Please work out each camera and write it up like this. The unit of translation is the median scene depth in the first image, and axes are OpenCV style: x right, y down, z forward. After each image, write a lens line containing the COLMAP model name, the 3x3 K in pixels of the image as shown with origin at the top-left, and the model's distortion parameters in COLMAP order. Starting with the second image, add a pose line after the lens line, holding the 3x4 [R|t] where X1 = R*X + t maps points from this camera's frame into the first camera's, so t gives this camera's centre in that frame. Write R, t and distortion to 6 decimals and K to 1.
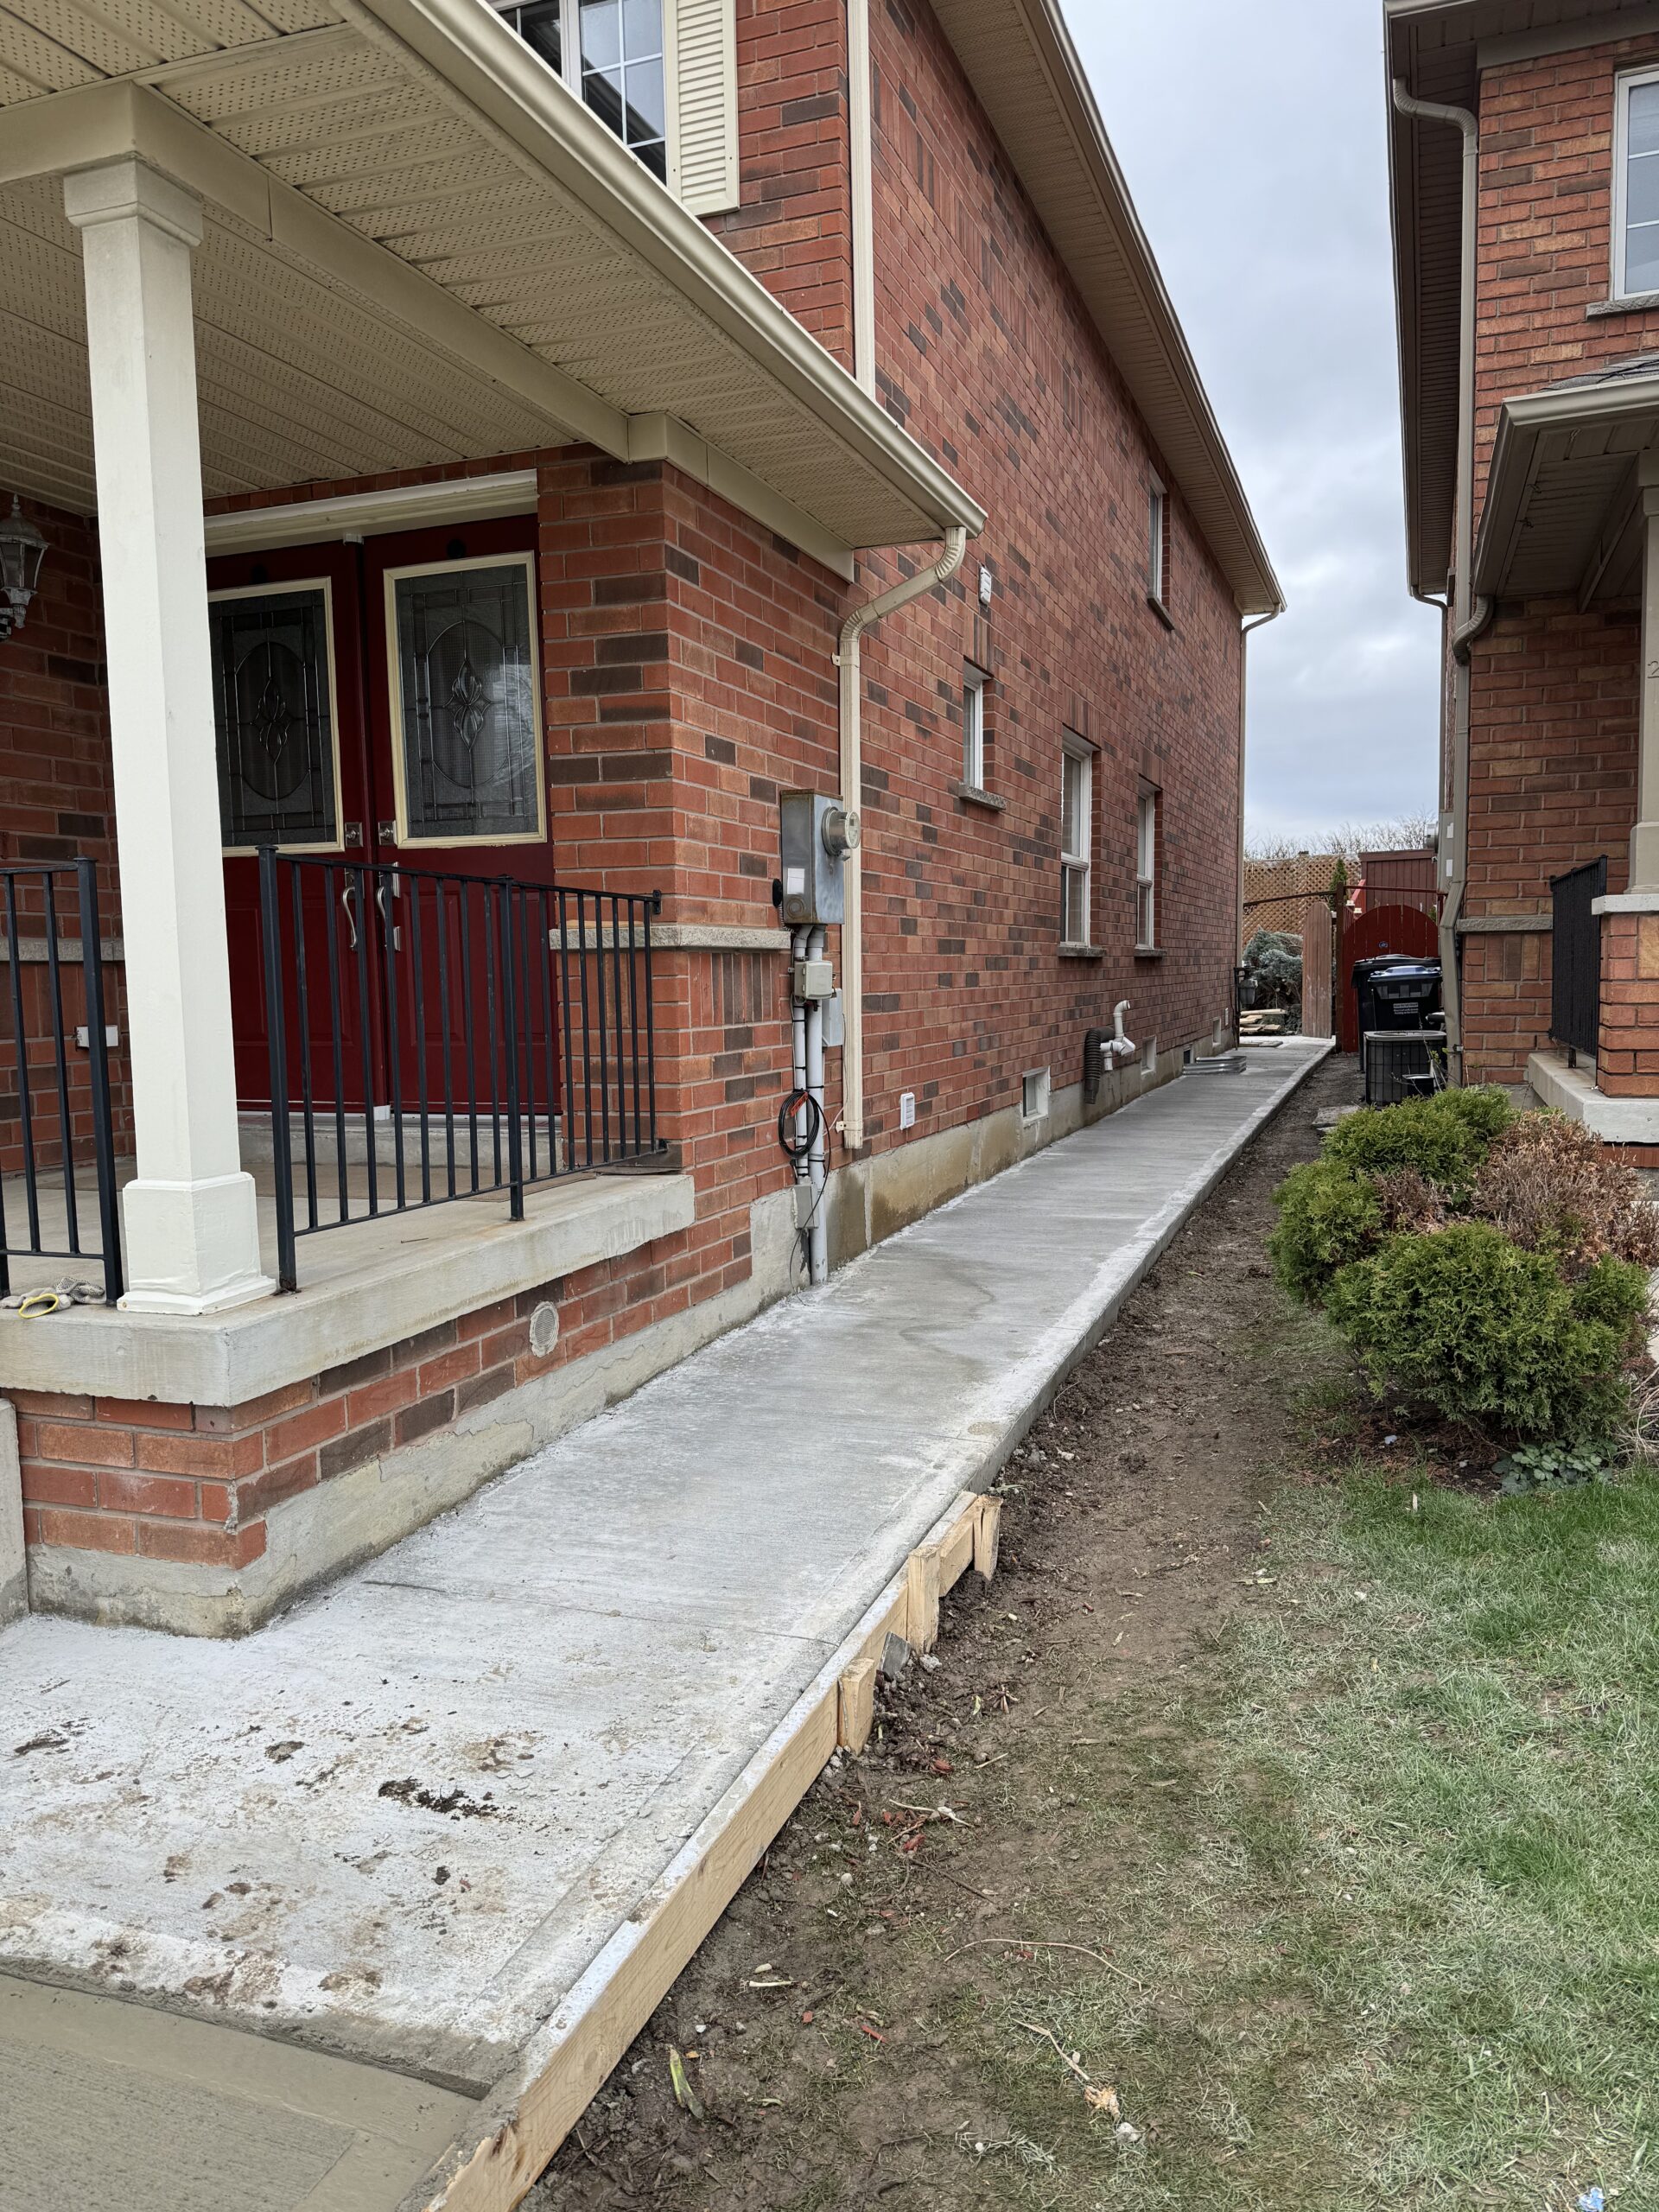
lens RADIAL K [[1551.2, 0, 829.5], [0, 1551.2, 1106.0], [0, 0, 1]] dist [-0.001547, 0.002127]
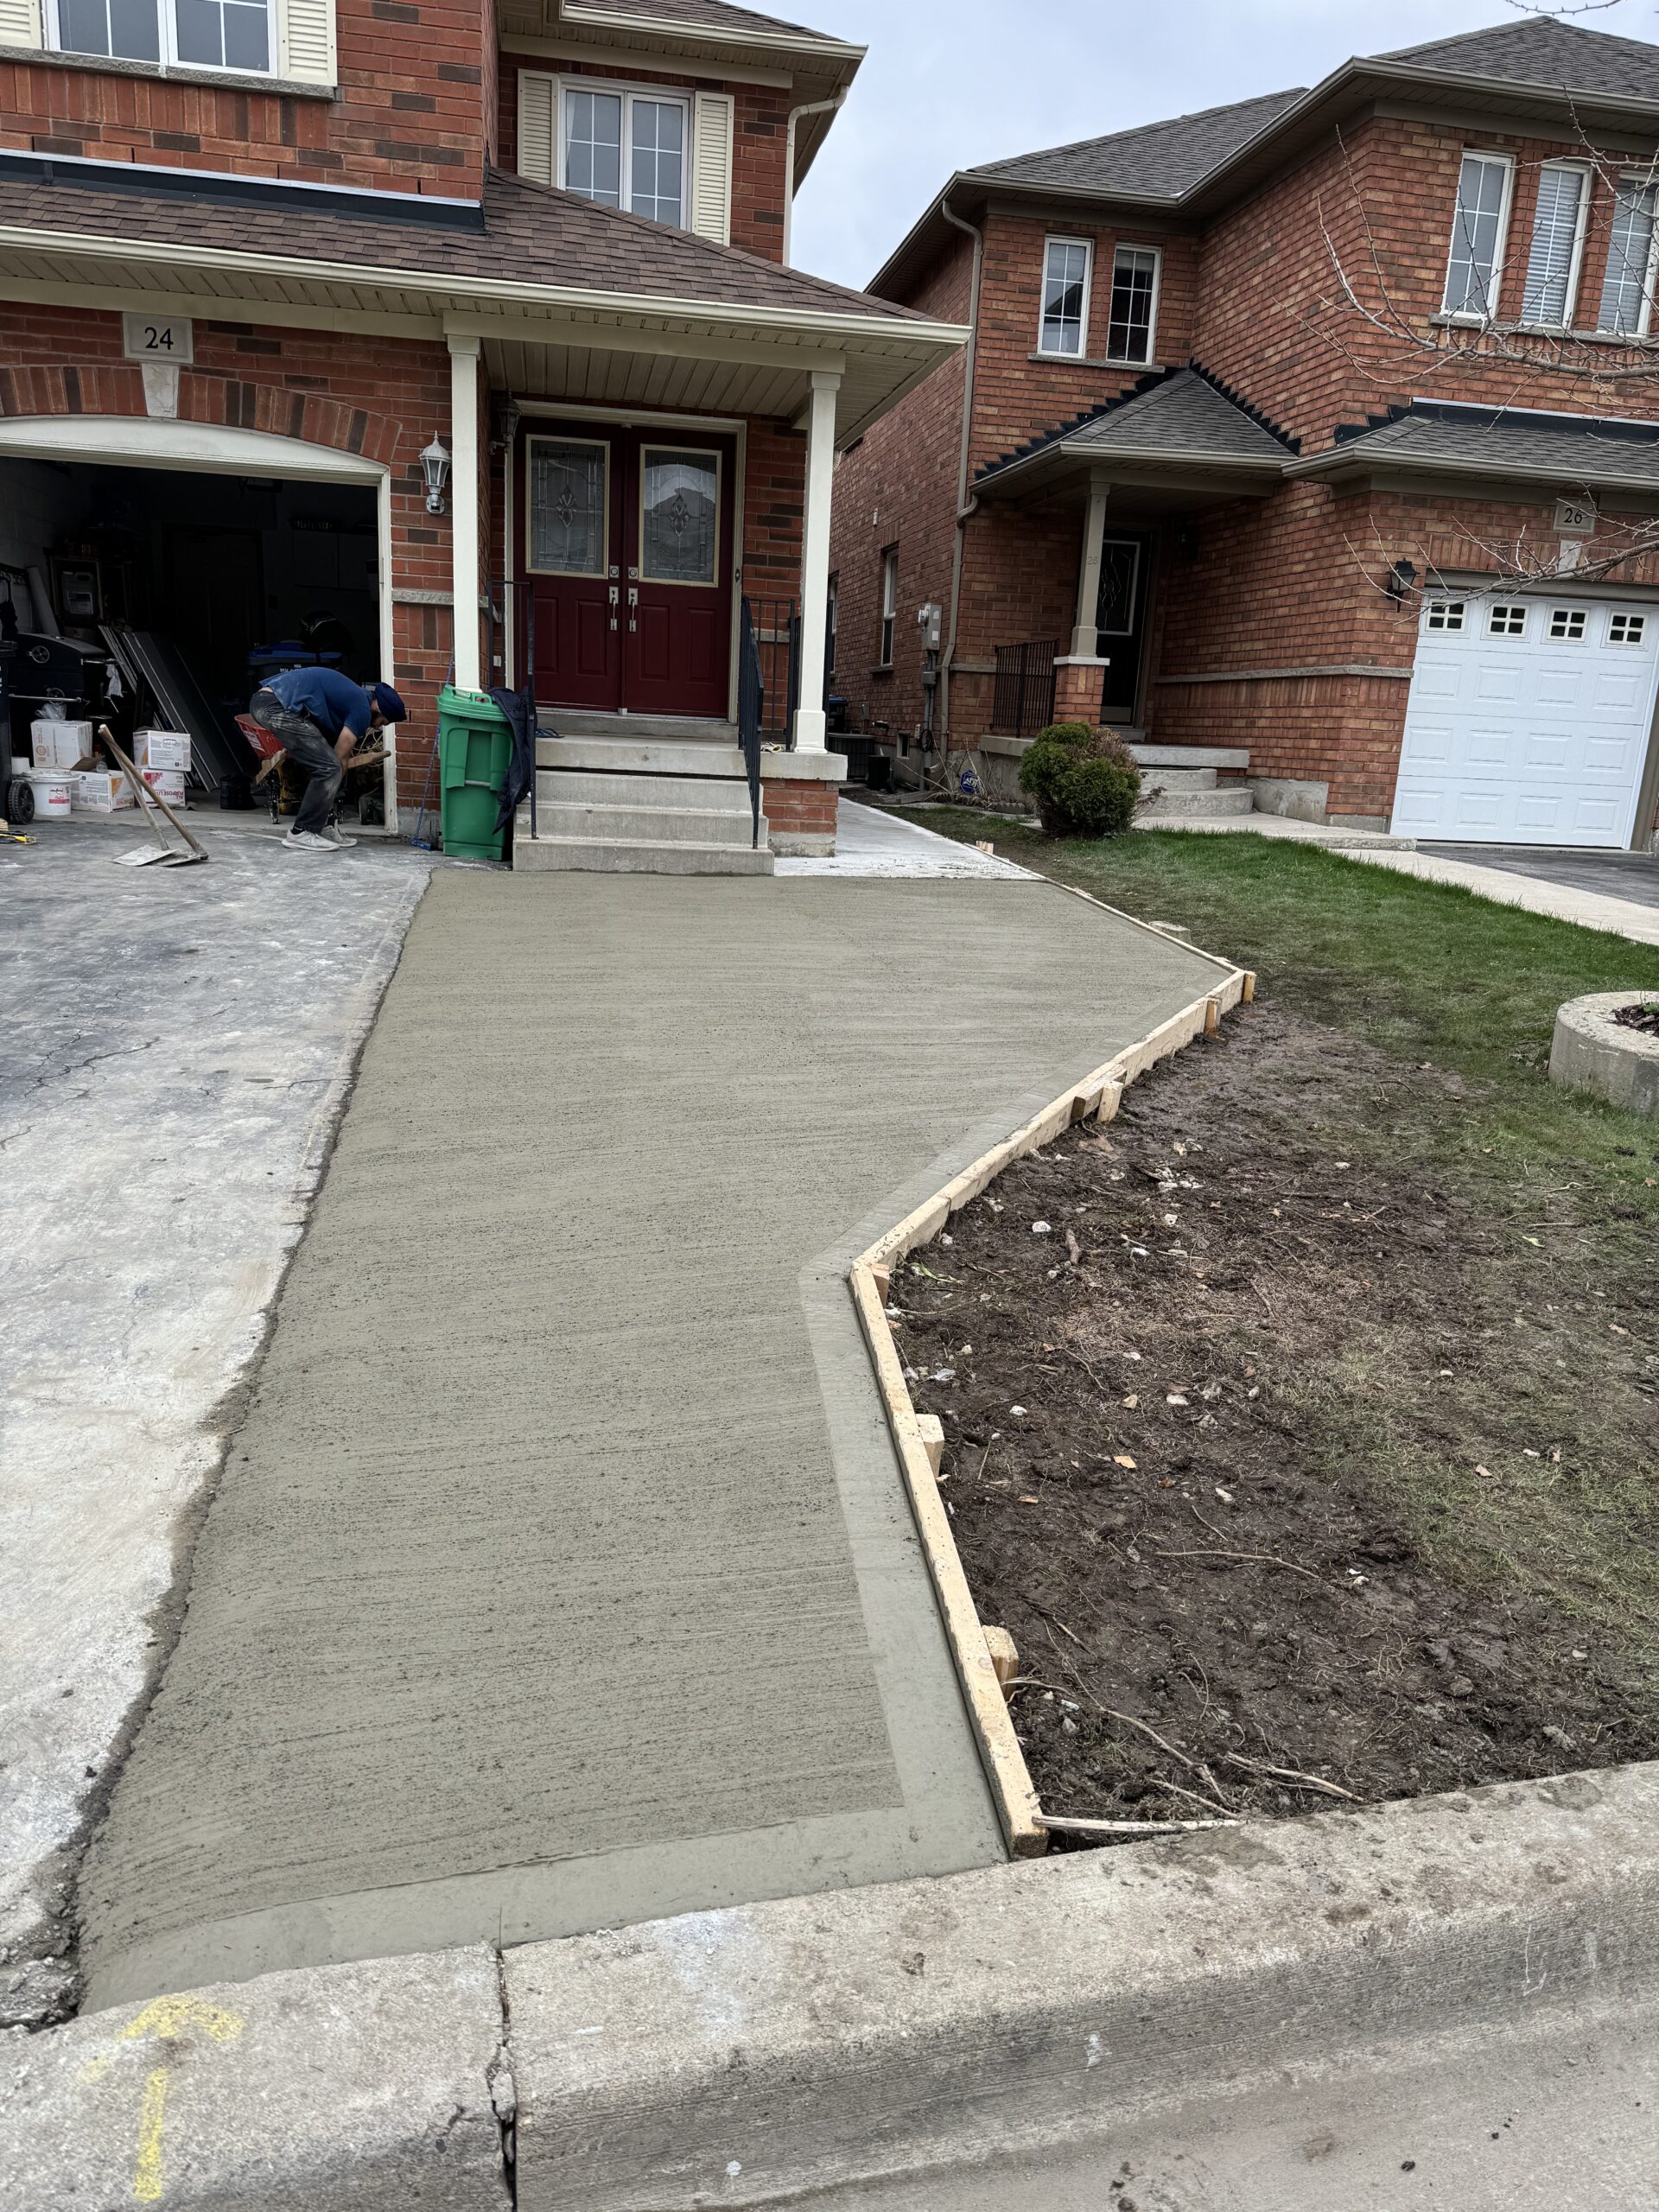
lens RADIAL K [[1551.2, 0, 829.5], [0, 1551.2, 1106.0], [0, 0, 1]] dist [-0.001547, 0.002127]
pose [[0.856117, -0.063342, 0.512885, -0.818888], [-0.018306, 0.988120, 0.152592, 0.144733], [-0.516457, -0.140026, 0.844787, -0.697075]]
